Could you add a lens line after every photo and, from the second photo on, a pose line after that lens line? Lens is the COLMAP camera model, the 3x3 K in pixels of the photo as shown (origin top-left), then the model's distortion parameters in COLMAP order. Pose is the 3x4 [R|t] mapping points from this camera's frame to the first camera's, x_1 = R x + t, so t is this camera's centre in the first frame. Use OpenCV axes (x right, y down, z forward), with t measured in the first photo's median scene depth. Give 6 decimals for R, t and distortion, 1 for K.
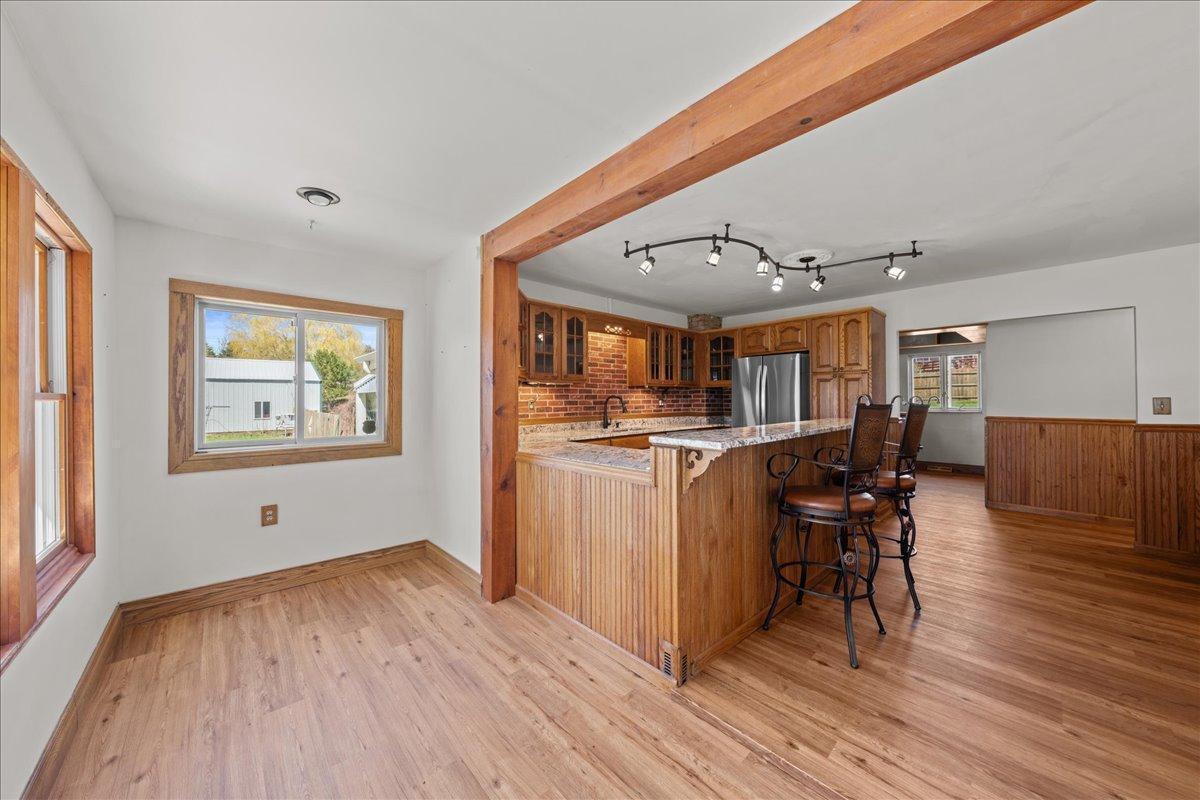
lens RADIAL K [[412.1, 0, 604.7], [0, 412.1, 397.4], [0, 0, 1]] dist [0.000135, -0.000032]
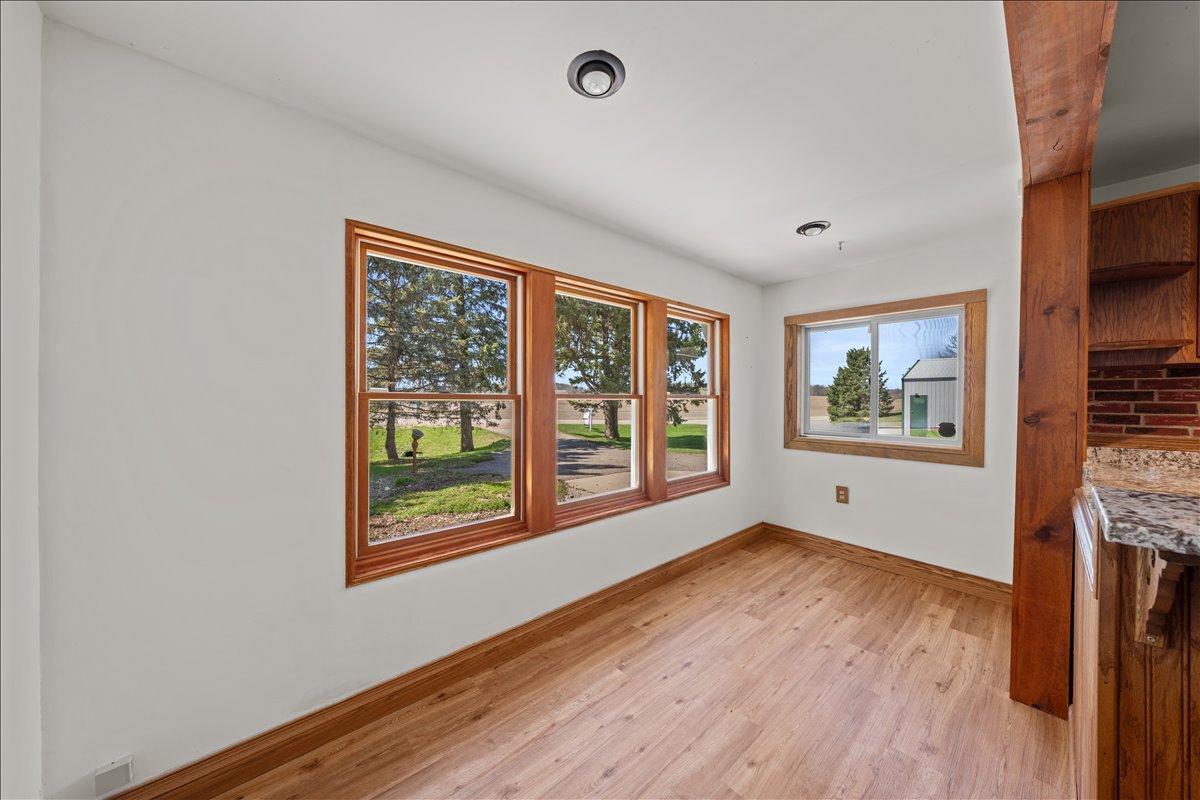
lens RADIAL K [[412.1, 0, 604.8], [0, 412.1, 400.4], [0, 0, 1]] dist [0.000135, -0.000032]
pose [[-0.008886, 0.009755, -0.999913, 0.415402], [0.002490, 0.999950, 0.009733, -0.003065], [0.999957, -0.002404, -0.008909, 0.334380]]
